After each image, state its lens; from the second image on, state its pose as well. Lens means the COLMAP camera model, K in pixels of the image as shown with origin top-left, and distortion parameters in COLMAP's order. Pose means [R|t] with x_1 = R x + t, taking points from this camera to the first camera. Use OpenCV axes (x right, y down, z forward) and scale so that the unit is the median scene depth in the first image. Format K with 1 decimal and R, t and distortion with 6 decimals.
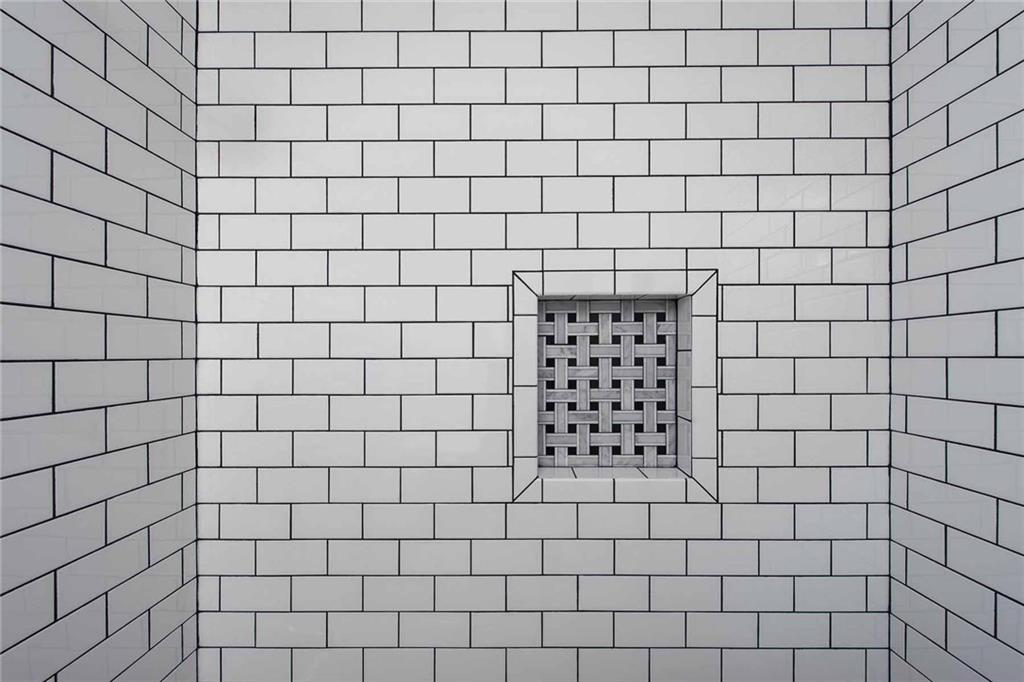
lens RADIAL K [[398.0, 0, 513.6], [0, 398.0, 347.3], [0, 0, 1]] dist [0.001506, -0.000166]
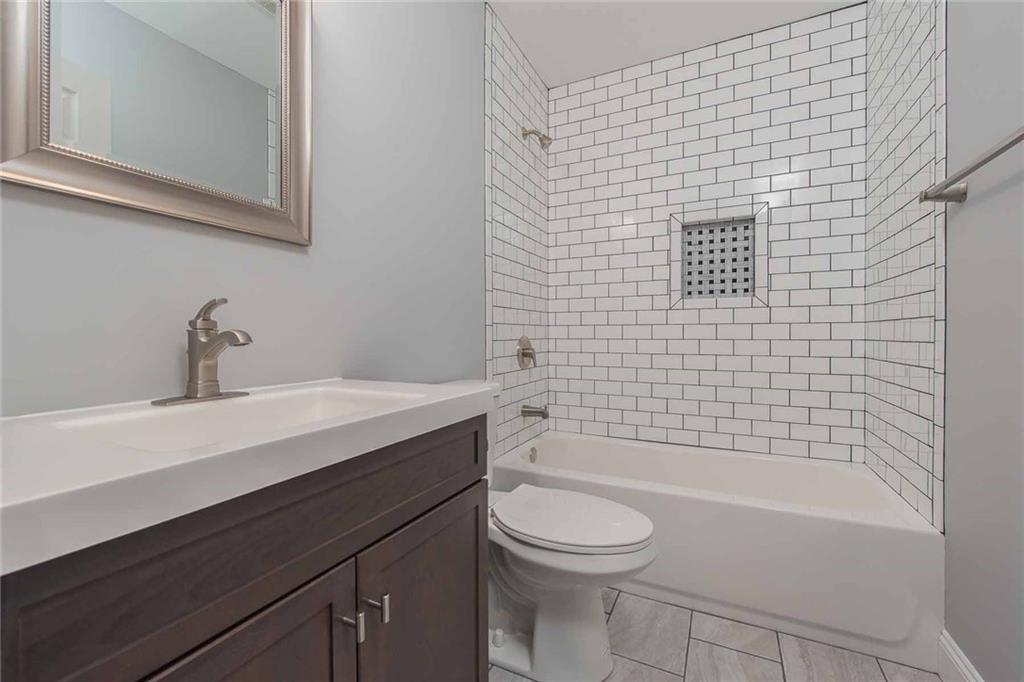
lens RADIAL K [[437.3, 0, 498.2], [0, 437.3, 337.0], [0, 0, 1]] dist [0.000254, -0.000061]
pose [[0.891305, 0.003456, -0.453391, 0.266850], [0.005052, 0.999833, 0.017554, 0.491387], [0.453376, -0.017937, 0.891139, -1.811664]]
